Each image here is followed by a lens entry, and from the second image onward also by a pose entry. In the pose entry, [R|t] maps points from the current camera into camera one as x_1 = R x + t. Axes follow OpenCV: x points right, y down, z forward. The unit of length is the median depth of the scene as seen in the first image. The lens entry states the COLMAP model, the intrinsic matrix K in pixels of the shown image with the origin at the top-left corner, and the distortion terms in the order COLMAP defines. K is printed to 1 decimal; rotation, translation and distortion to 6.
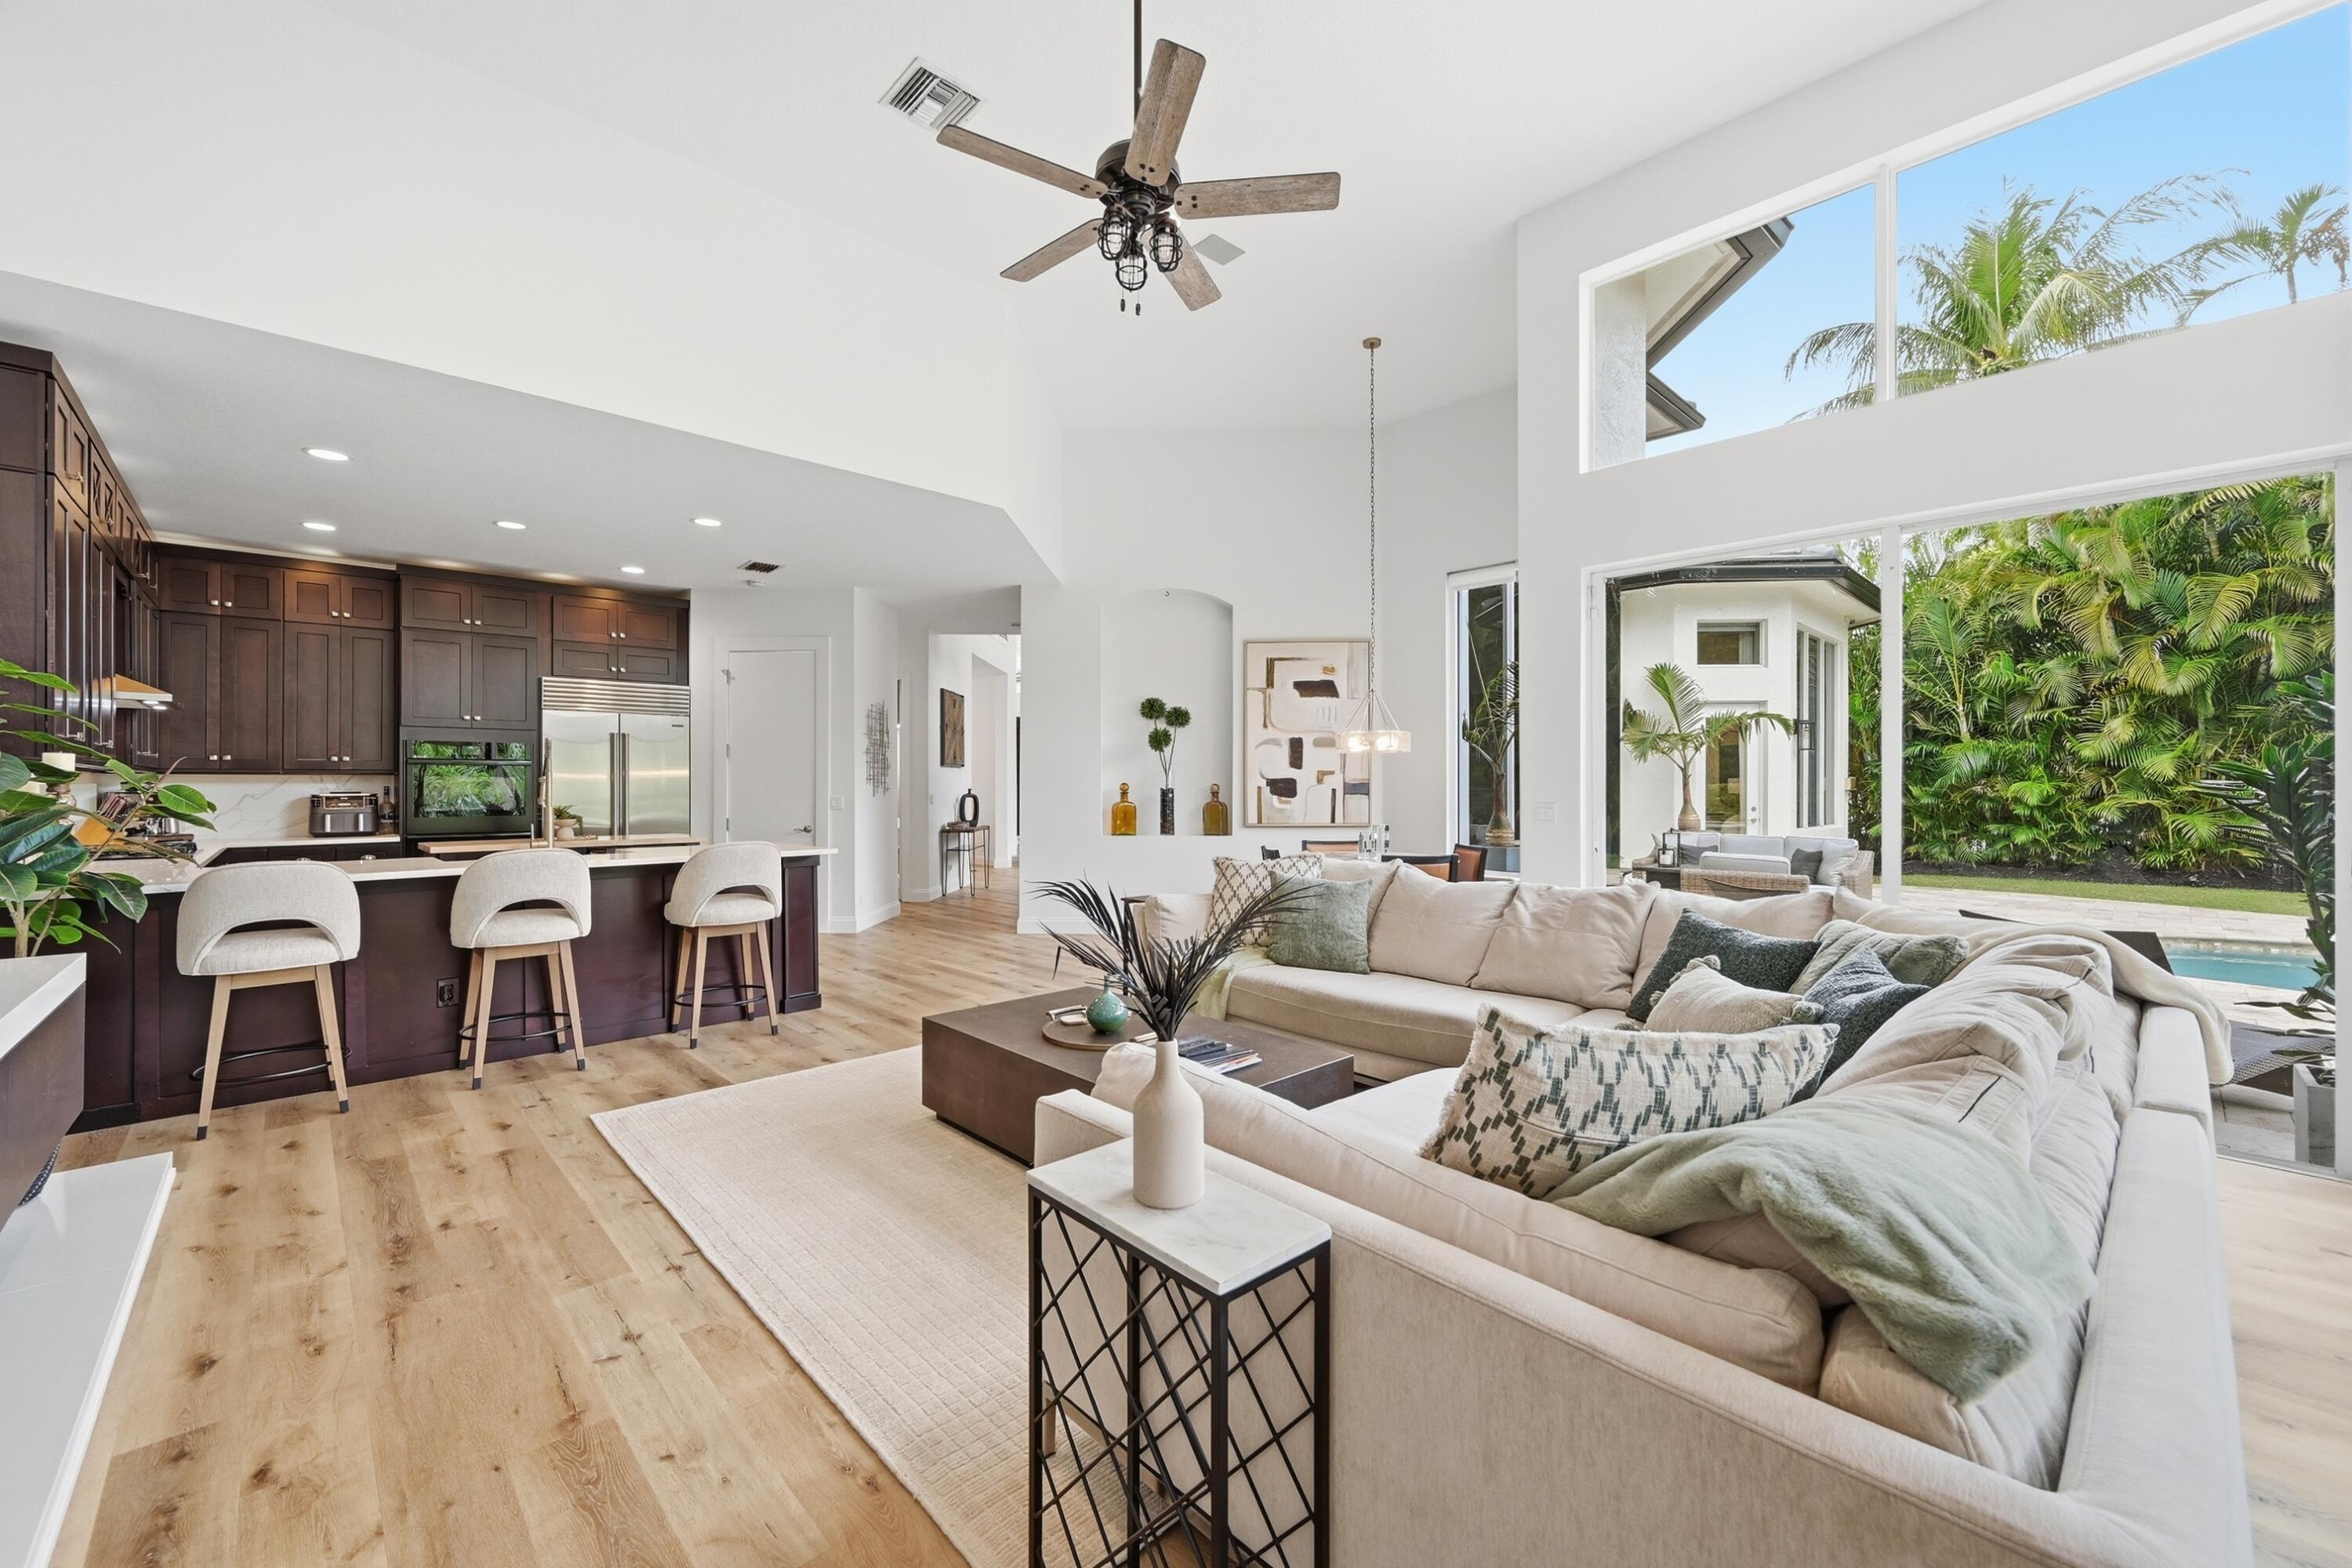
lens RADIAL K [[938.9, 0, 1184.8], [0, 938.9, 785.5], [0, 0, 1]] dist [-0.000033, 0.000968]
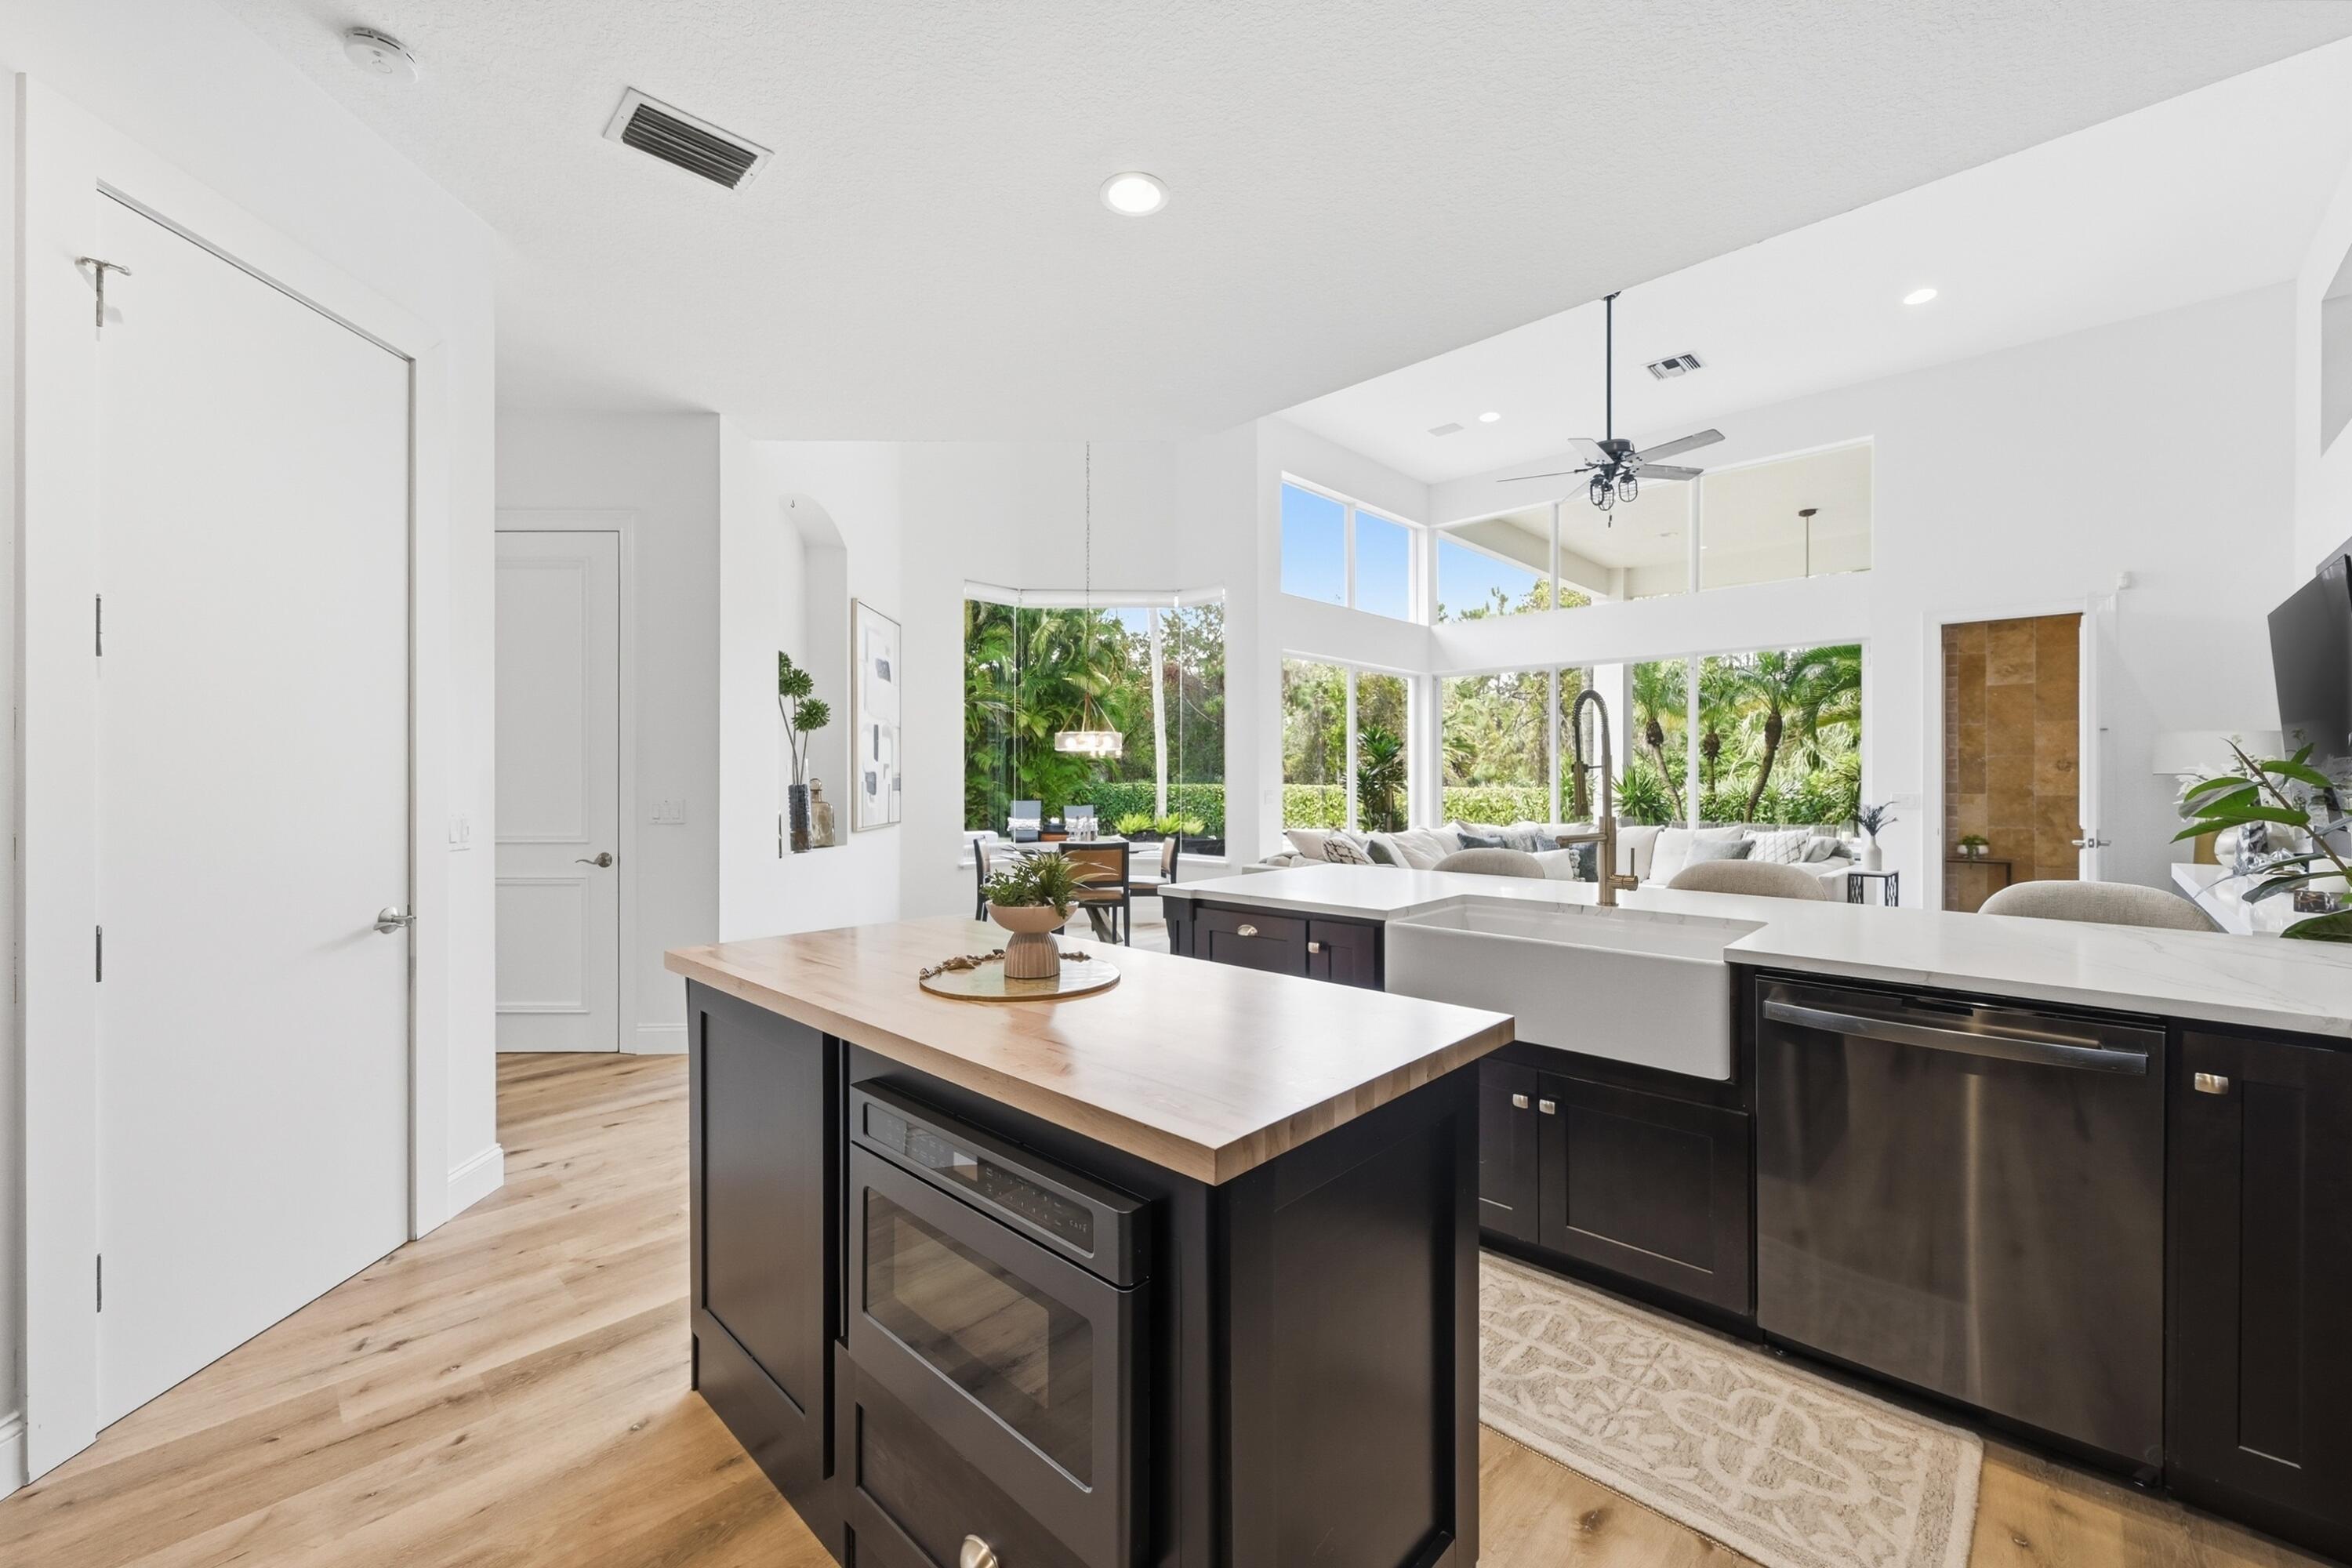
lens RADIAL K [[938.9, 0, 1179.5], [0, 938.9, 780.7], [0, 0, 1]] dist [-0.000033, 0.000968]
pose [[-0.046842, -0.003300, 0.998897, -0.721353], [0.002330, 0.999991, 0.003413, -0.001903], [-0.998900, 0.002487, -0.046834, 0.747896]]
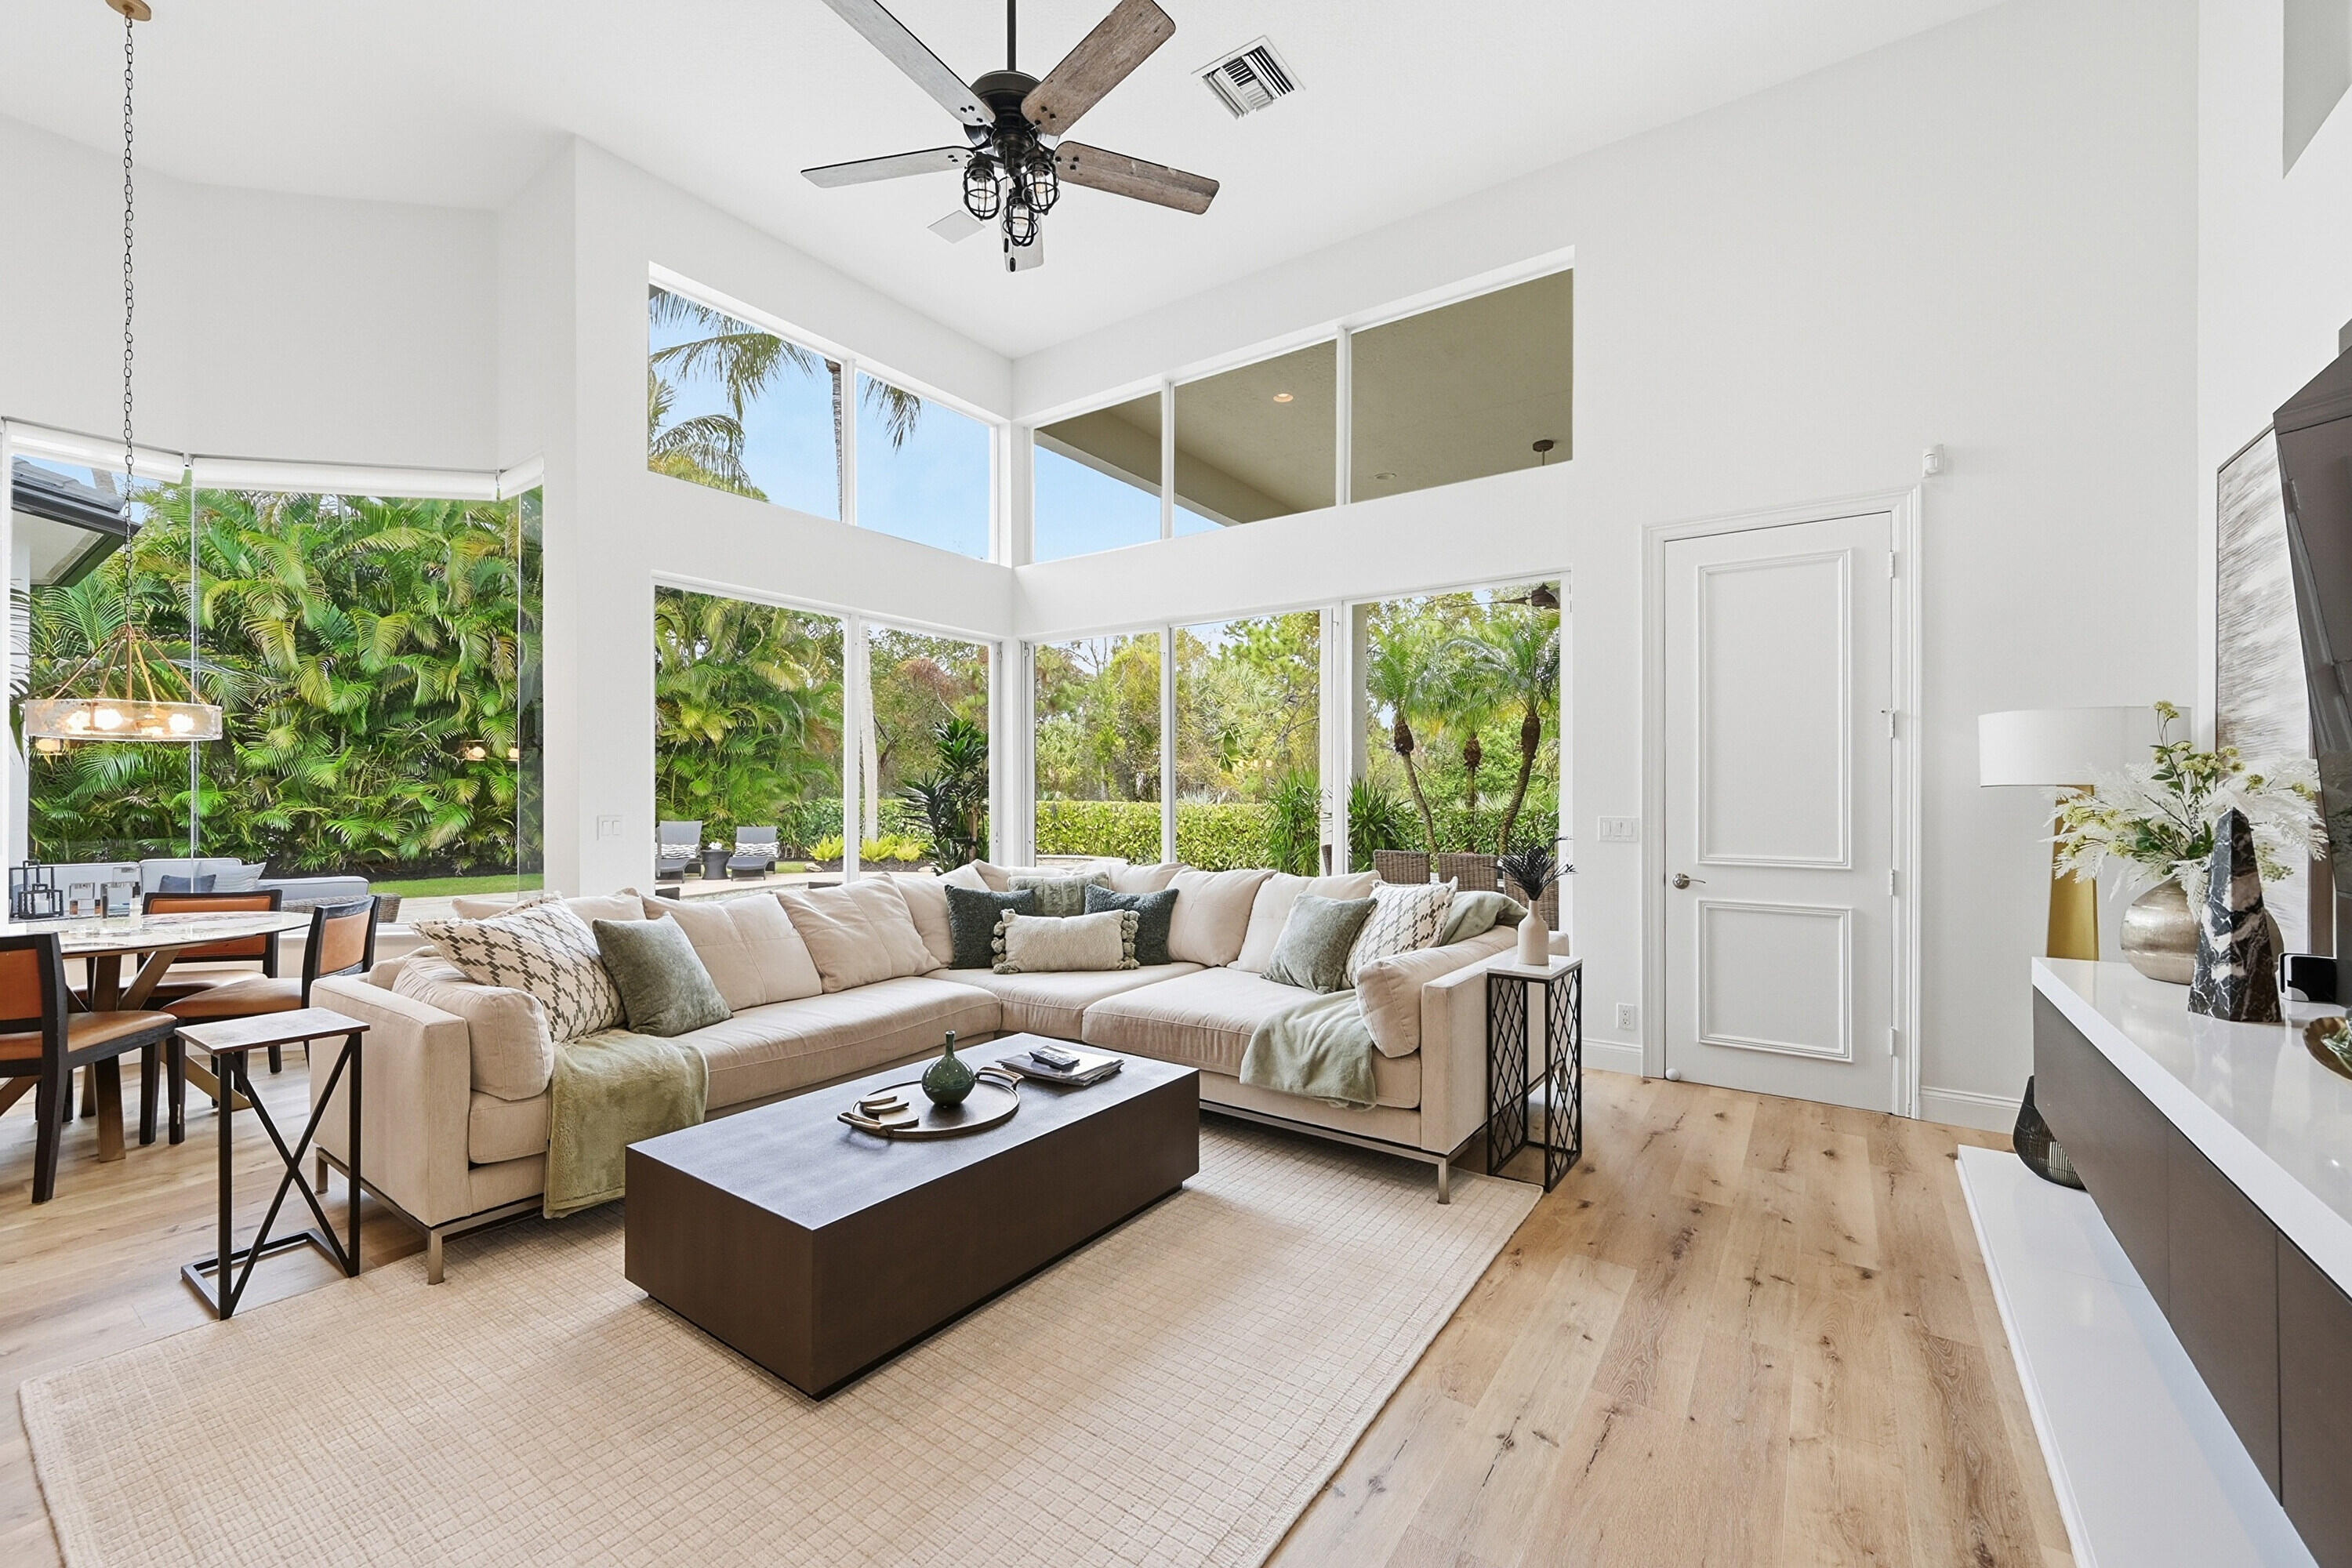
lens RADIAL K [[938.9, 0, 1182.7], [0, 938.9, 792.3], [0, 0, 1]] dist [-0.000033, 0.000968]
pose [[-0.197666, -0.000197, 0.980269, -0.370408], [0.002254, 0.999997, 0.000656, -0.000992], [-0.980267, 0.002339, -0.197665, 0.394510]]
